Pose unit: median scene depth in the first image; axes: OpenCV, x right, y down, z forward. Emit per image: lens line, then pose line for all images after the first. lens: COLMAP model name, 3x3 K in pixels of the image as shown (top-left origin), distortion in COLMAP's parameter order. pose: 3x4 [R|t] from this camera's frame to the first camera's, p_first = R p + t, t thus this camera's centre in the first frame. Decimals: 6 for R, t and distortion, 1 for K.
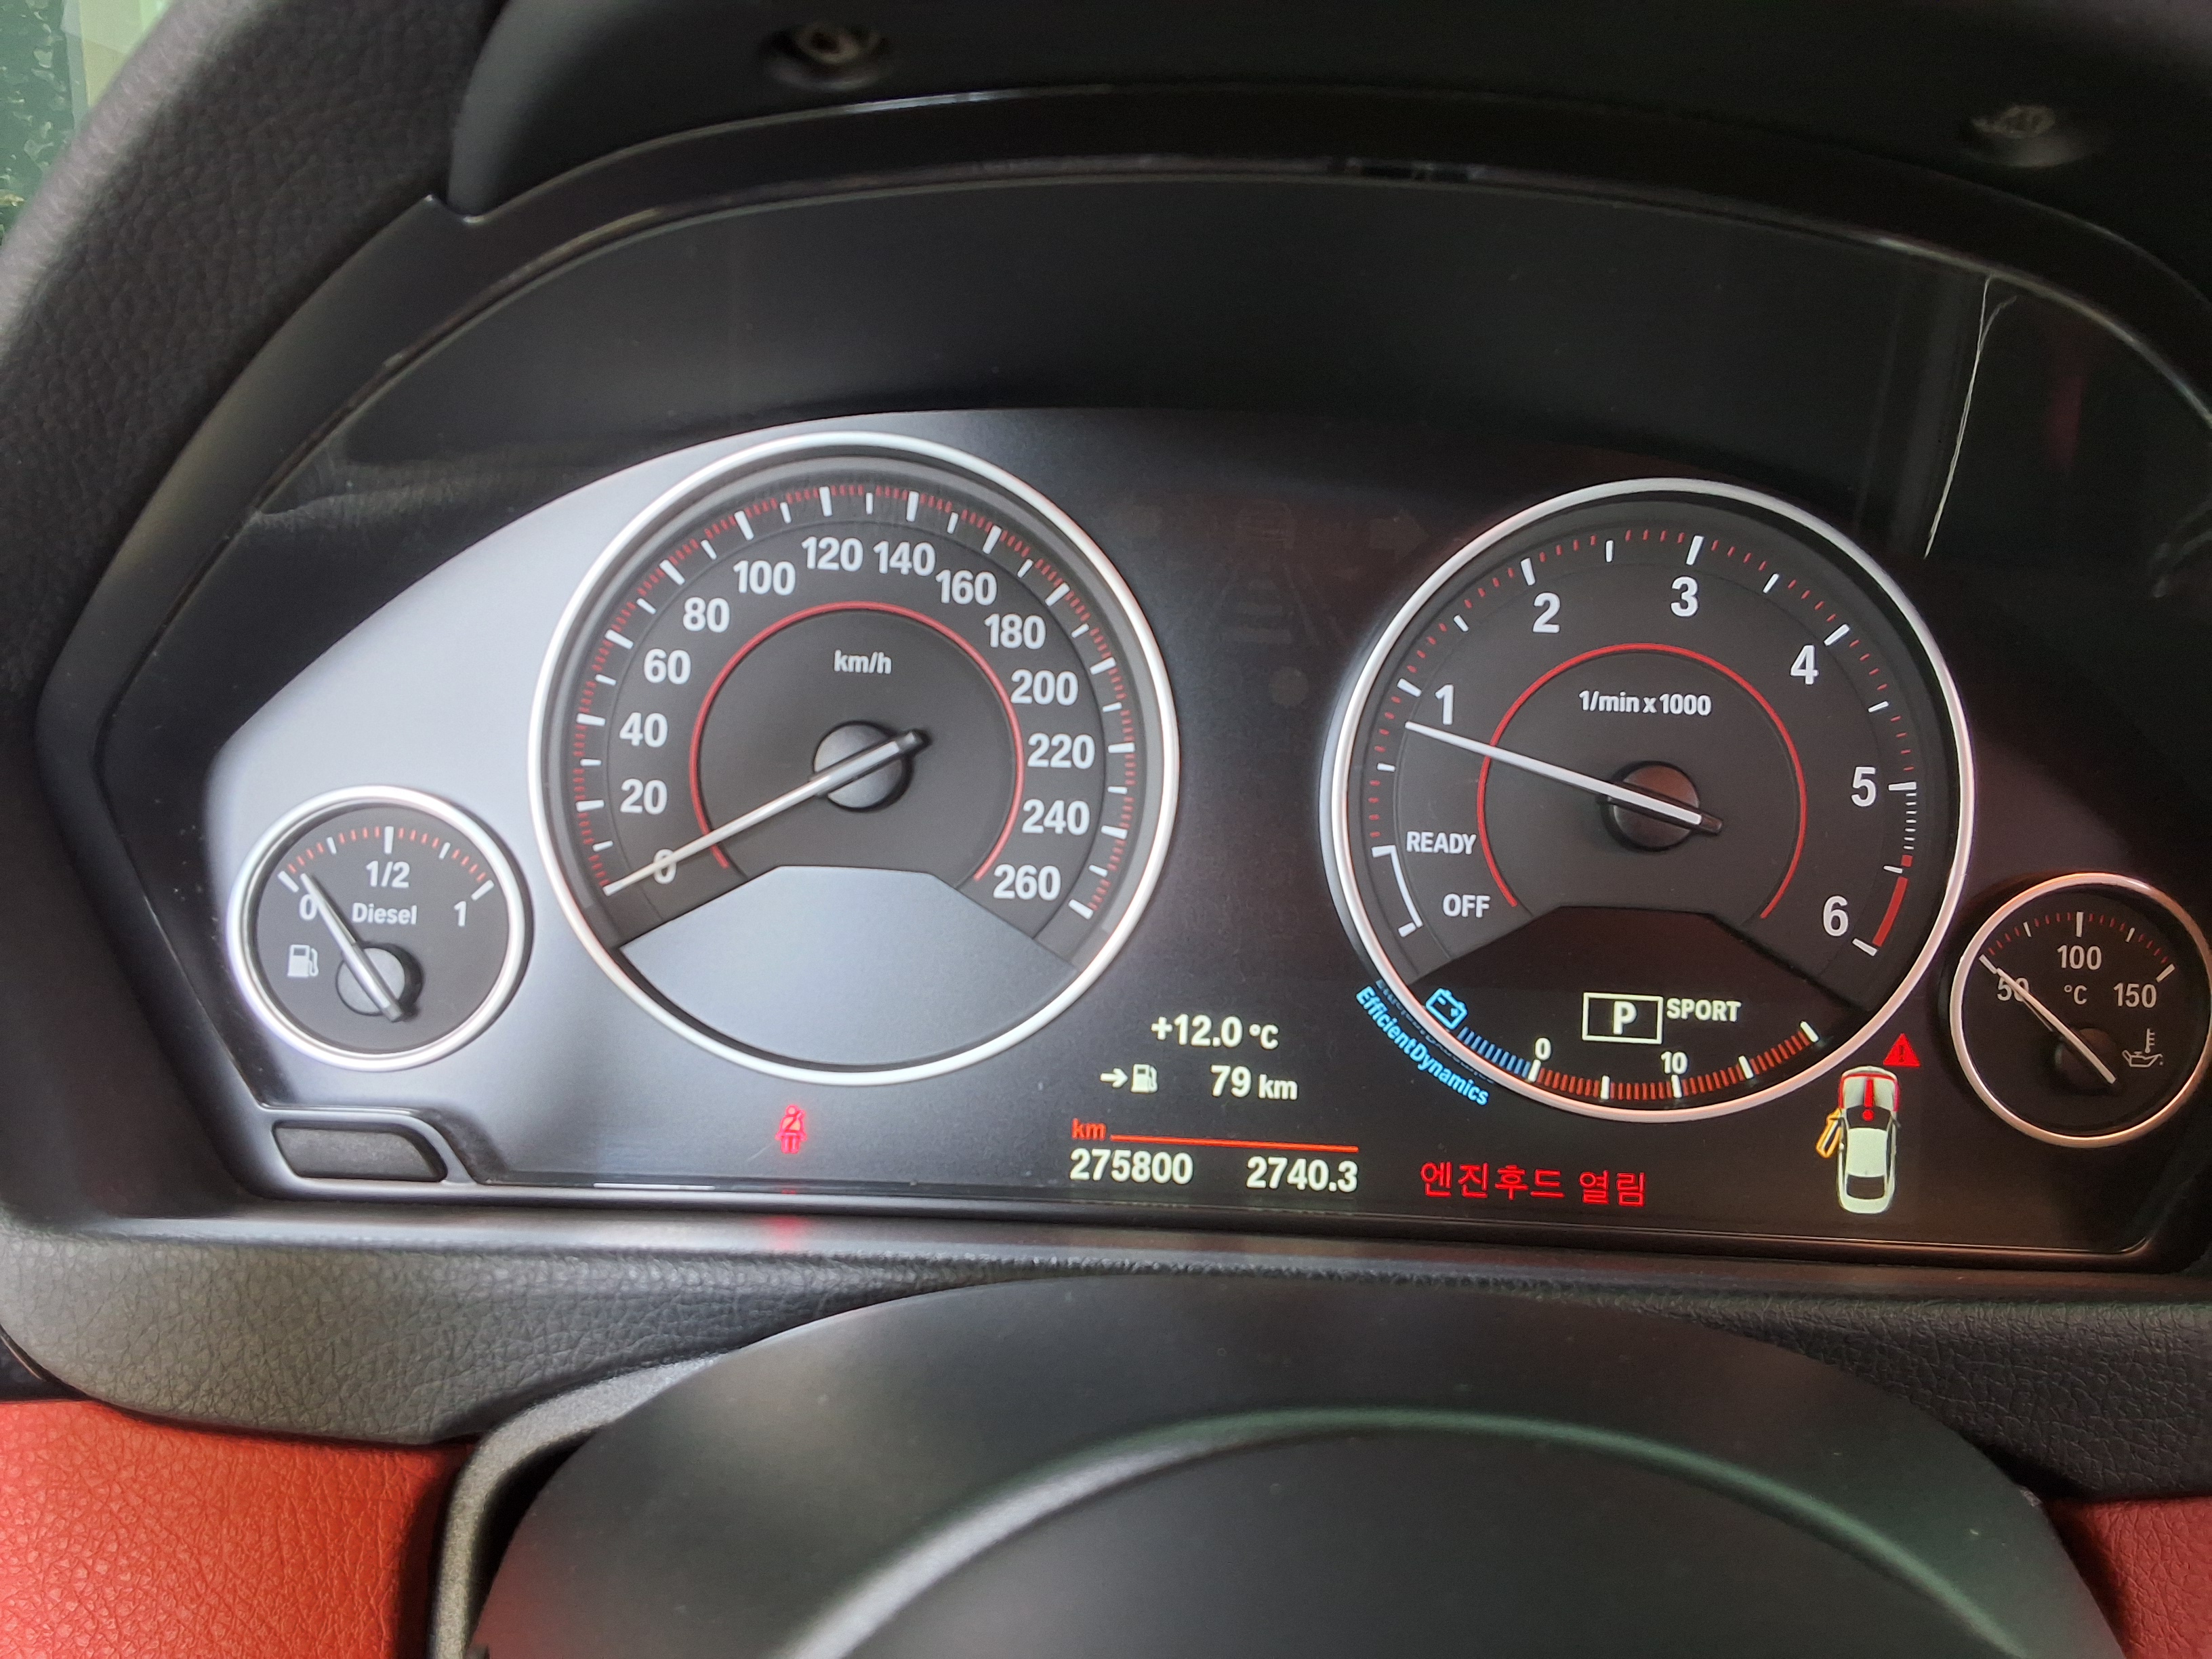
lens RADIAL K [[1791.7, 0, 1079.0], [0, 1791.7, 815.2], [0, 0, 1]] dist [0.115544, -0.212198]
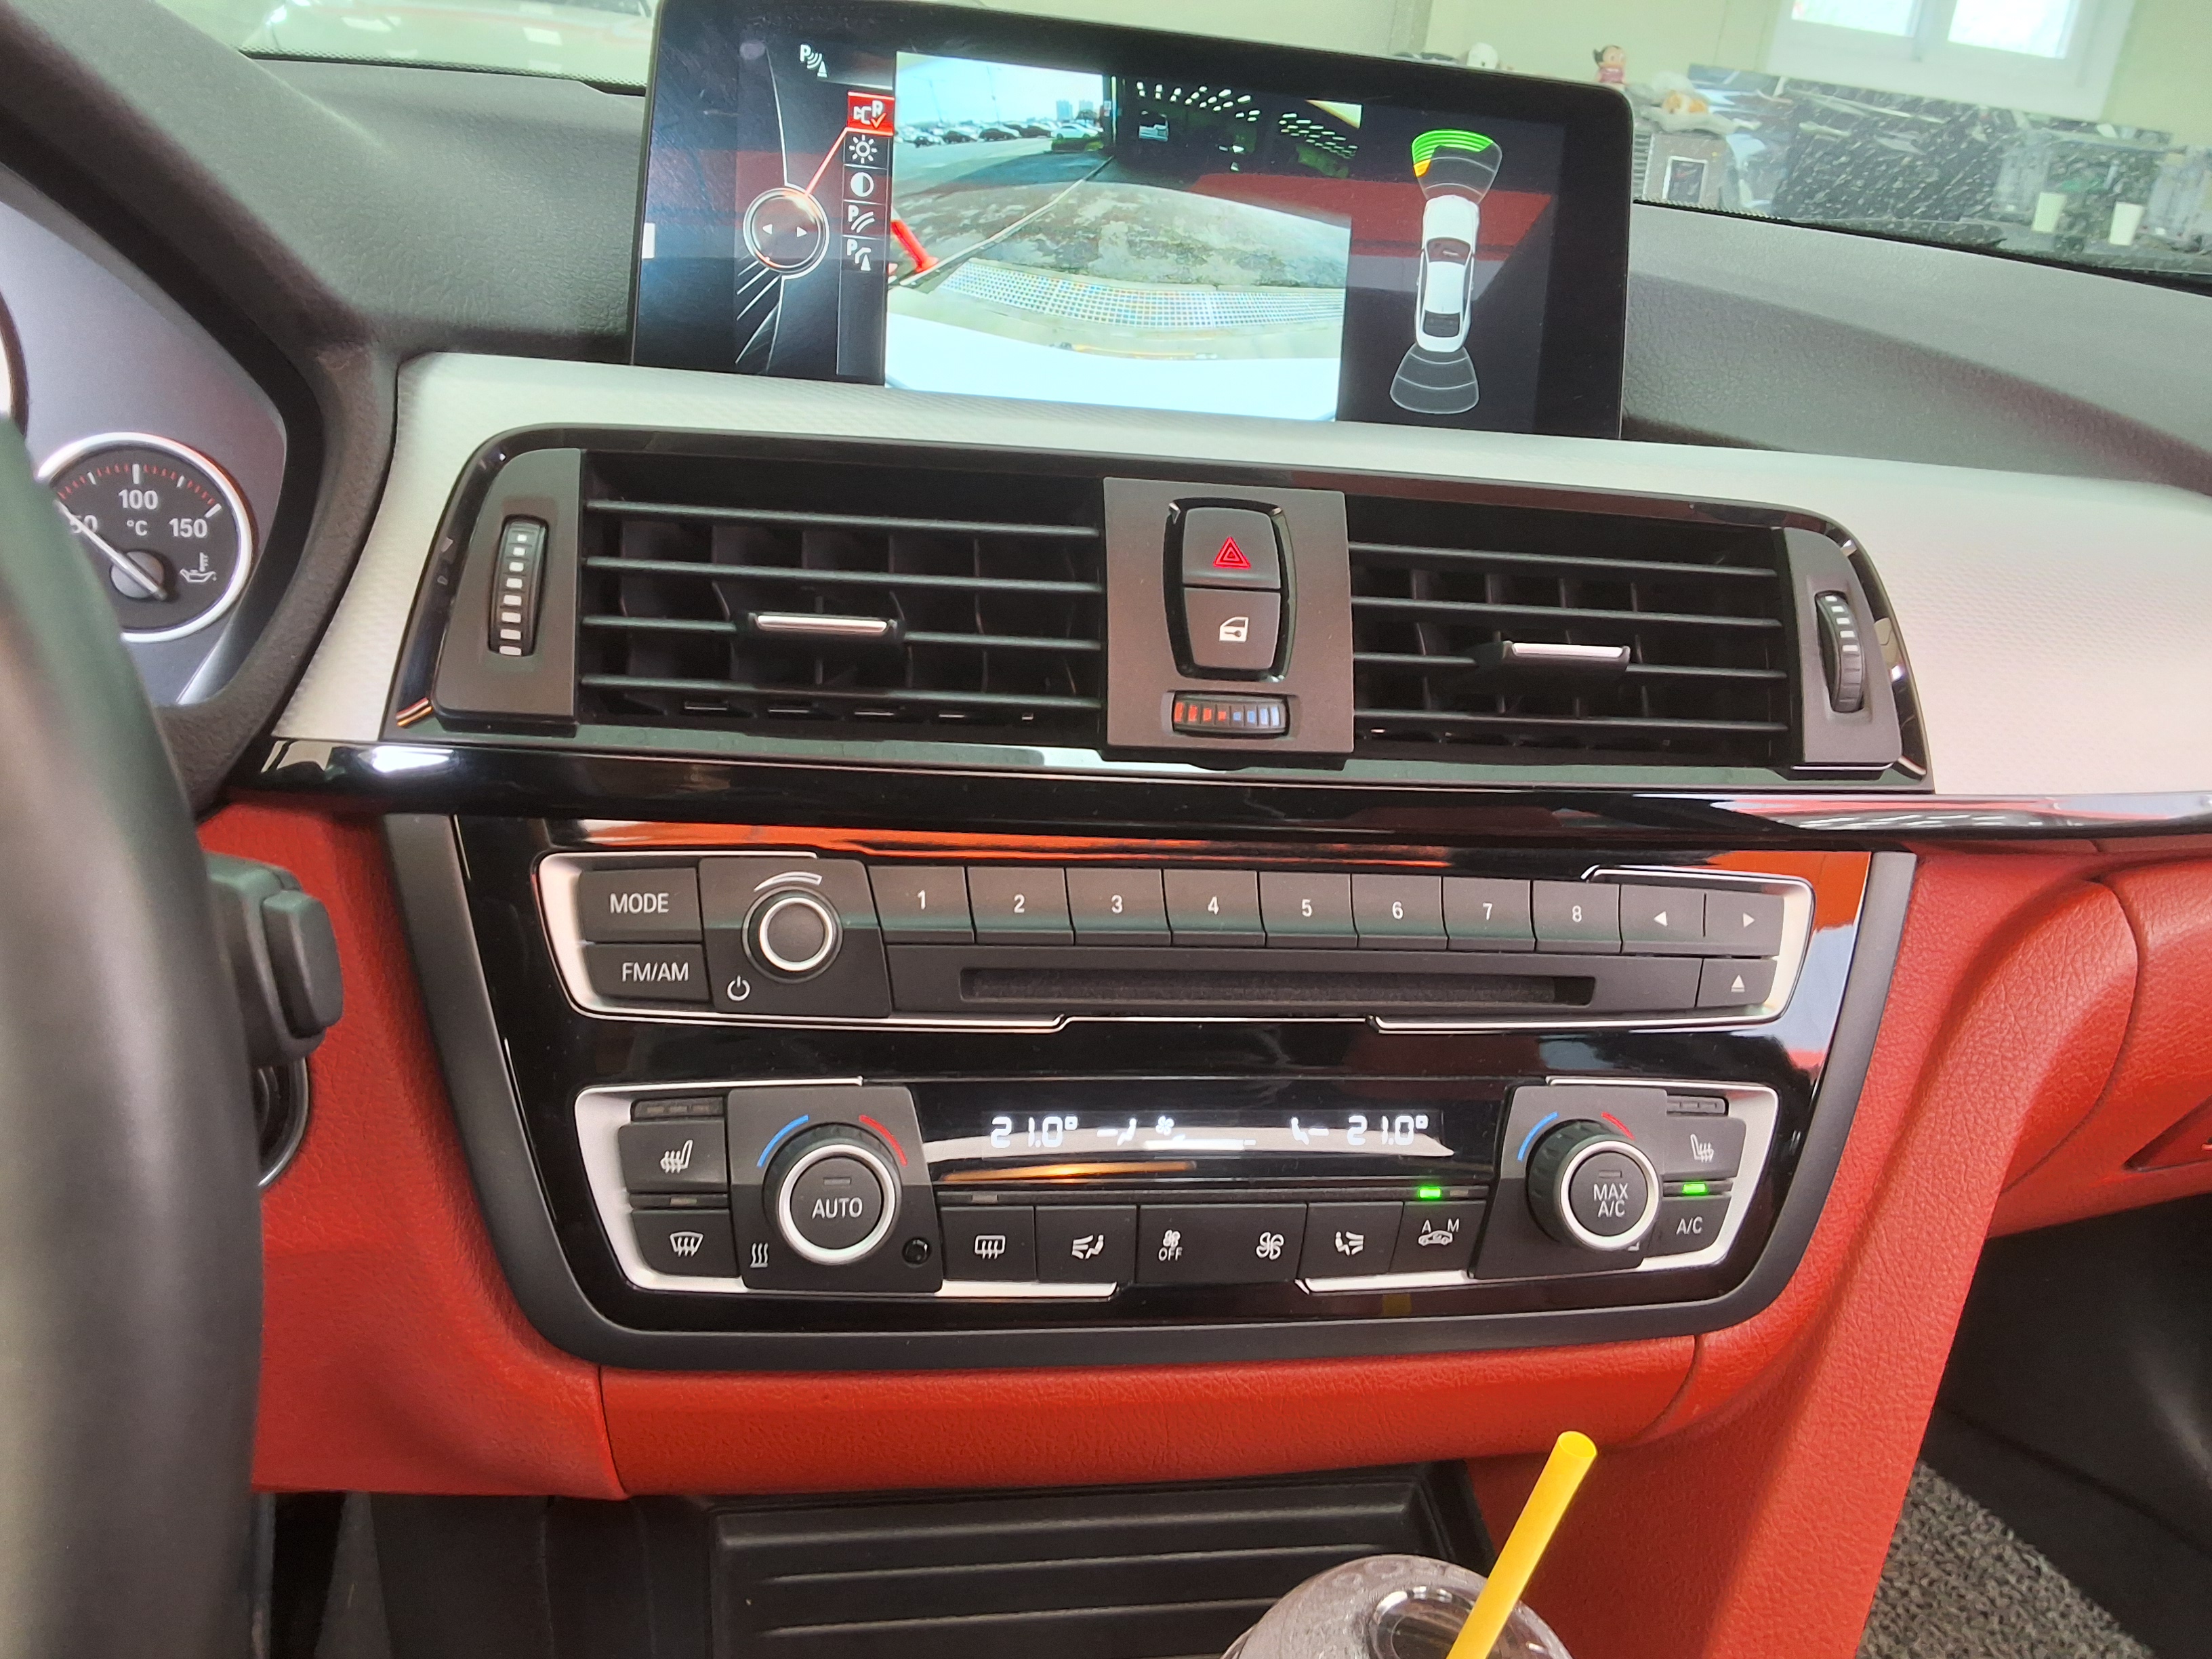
lens RADIAL K [[1791.7, 0, 1079.0], [0, 1791.7, 815.2], [0, 0, 1]] dist [0.115544, -0.212198]
pose [[0.960381, -0.059027, 0.272368, 0.839321], [0.021369, 0.990032, 0.139210, 0.136896], [-0.277870, -0.127875, 0.952069, -0.487747]]
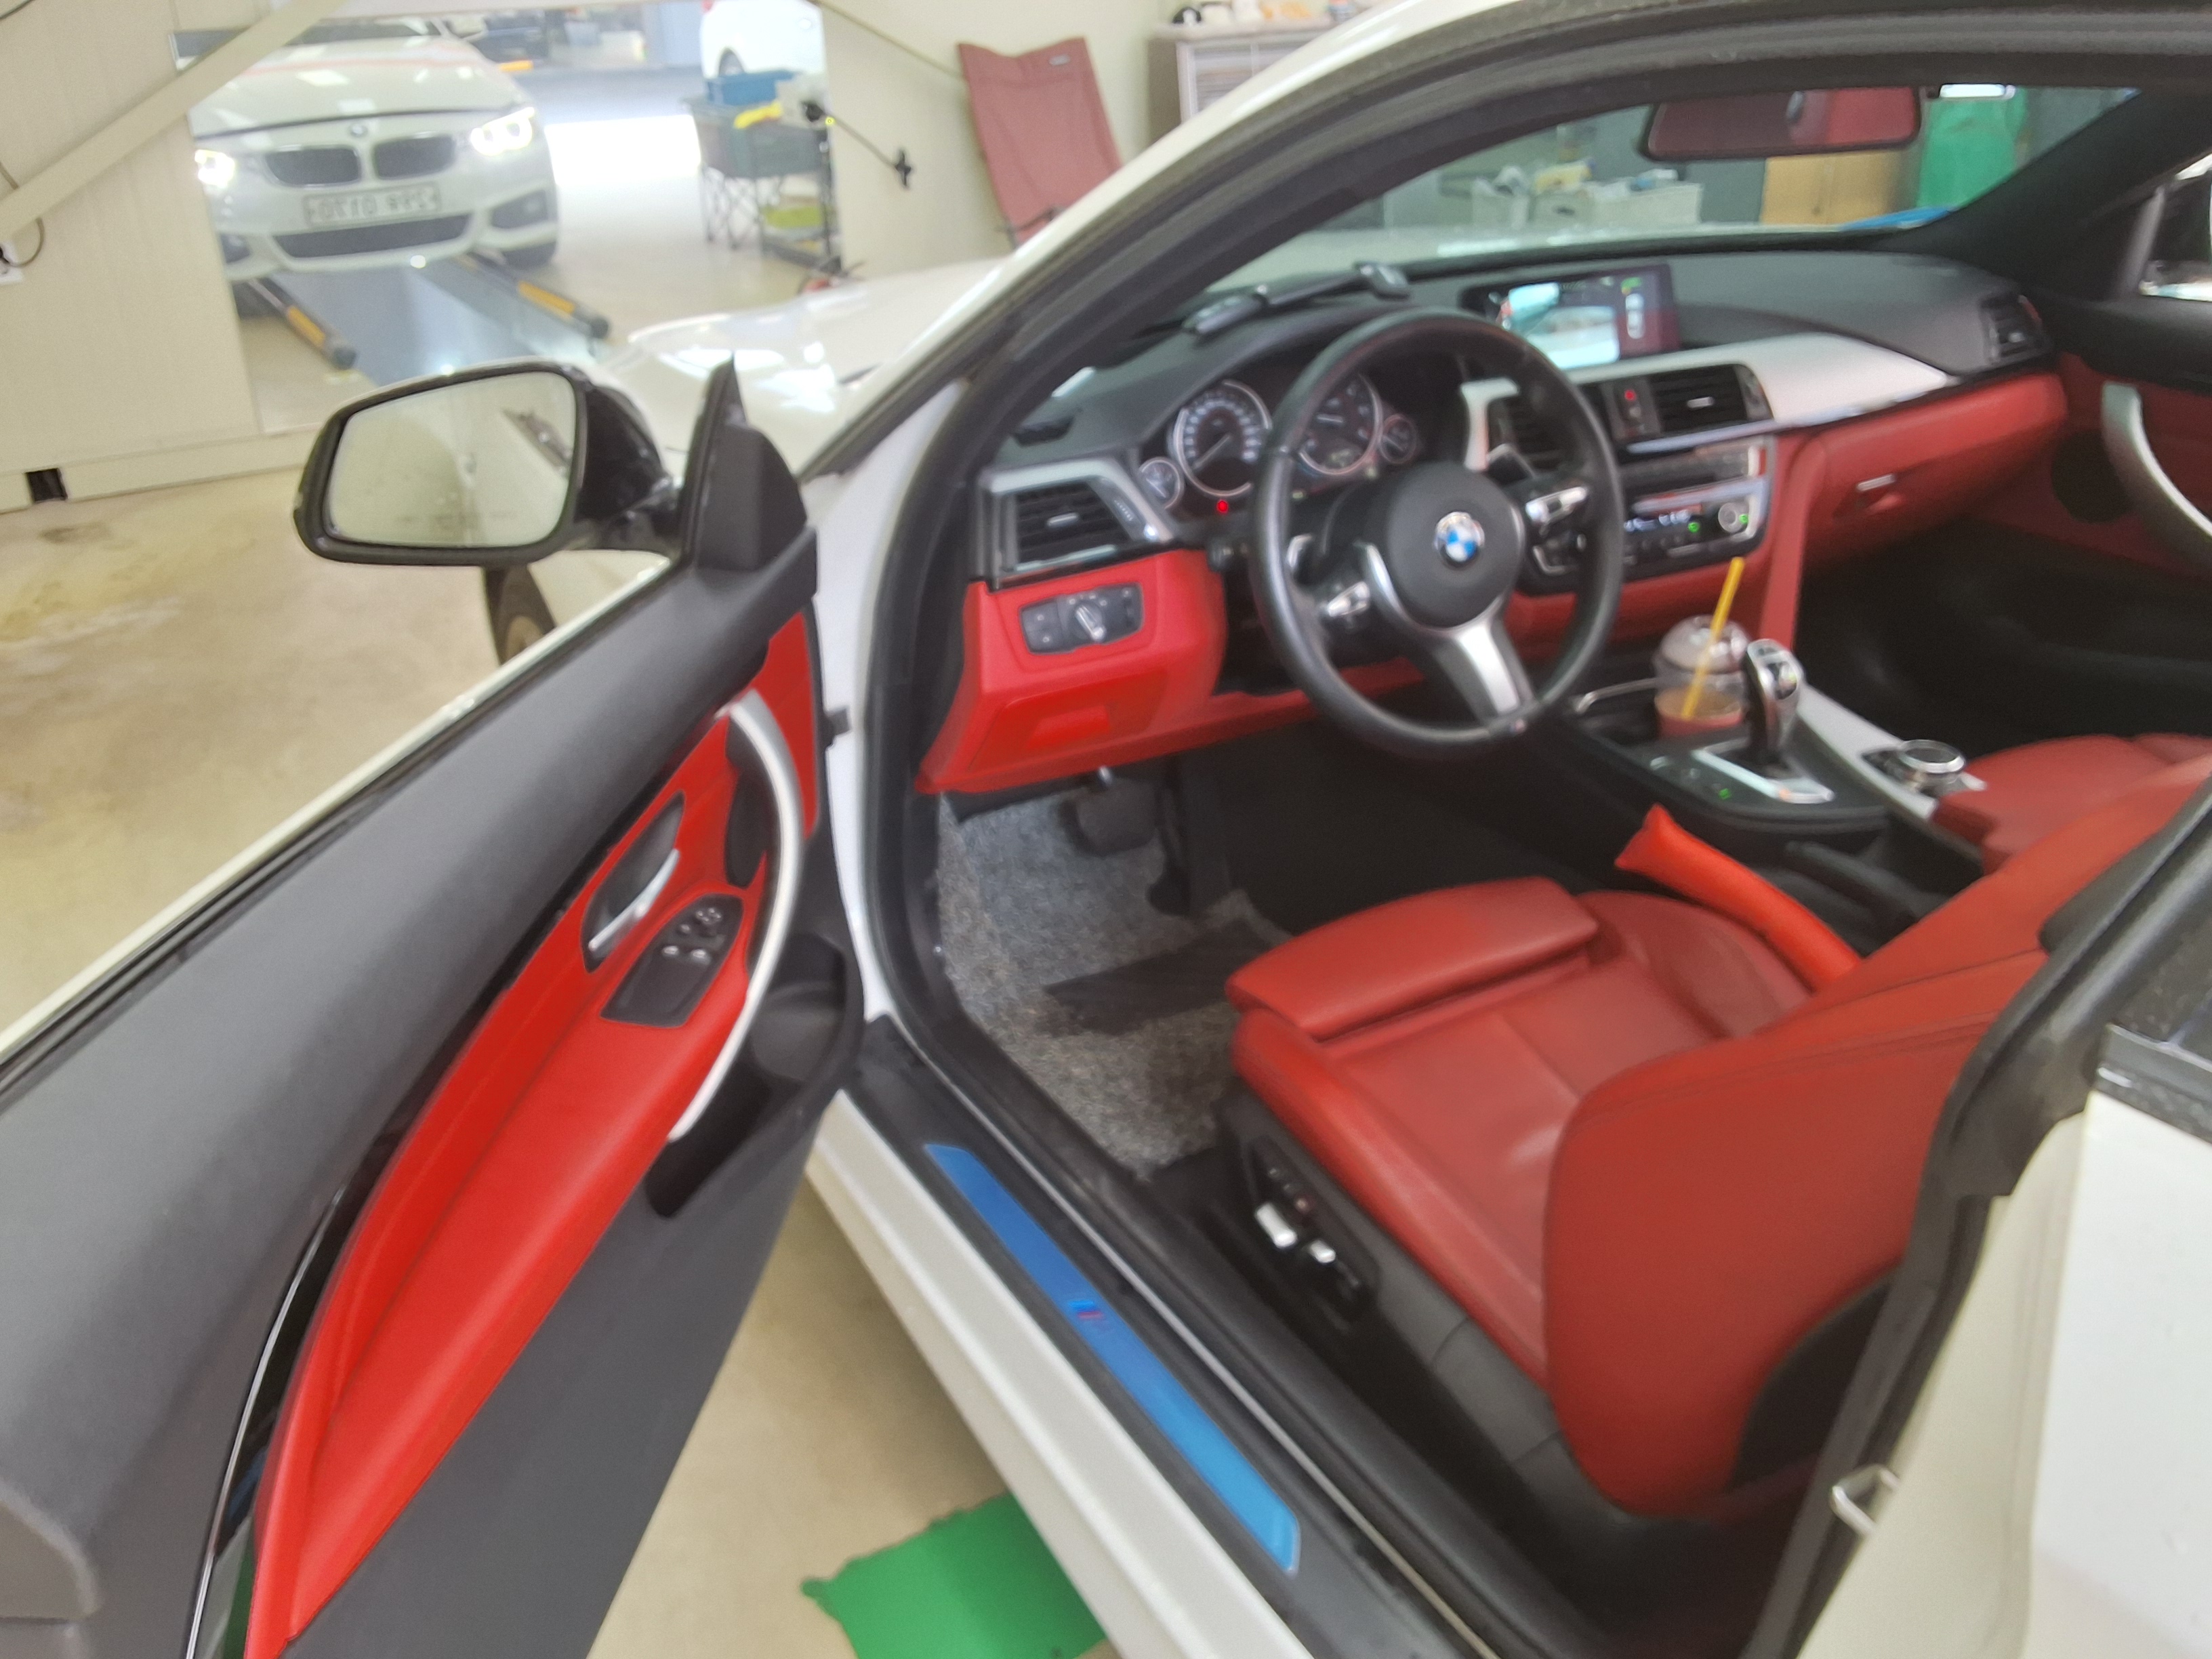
lens RADIAL K [[1791.7, 0, 1079.0], [0, 1791.7, 815.2], [0, 0, 1]] dist [0.115544, -0.212198]
pose [[0.880360, -0.278861, 0.383671, -3.007795], [0.206185, 0.953482, 0.219907, -0.240594], [-0.427147, -0.114490, 0.896904, -4.041525]]
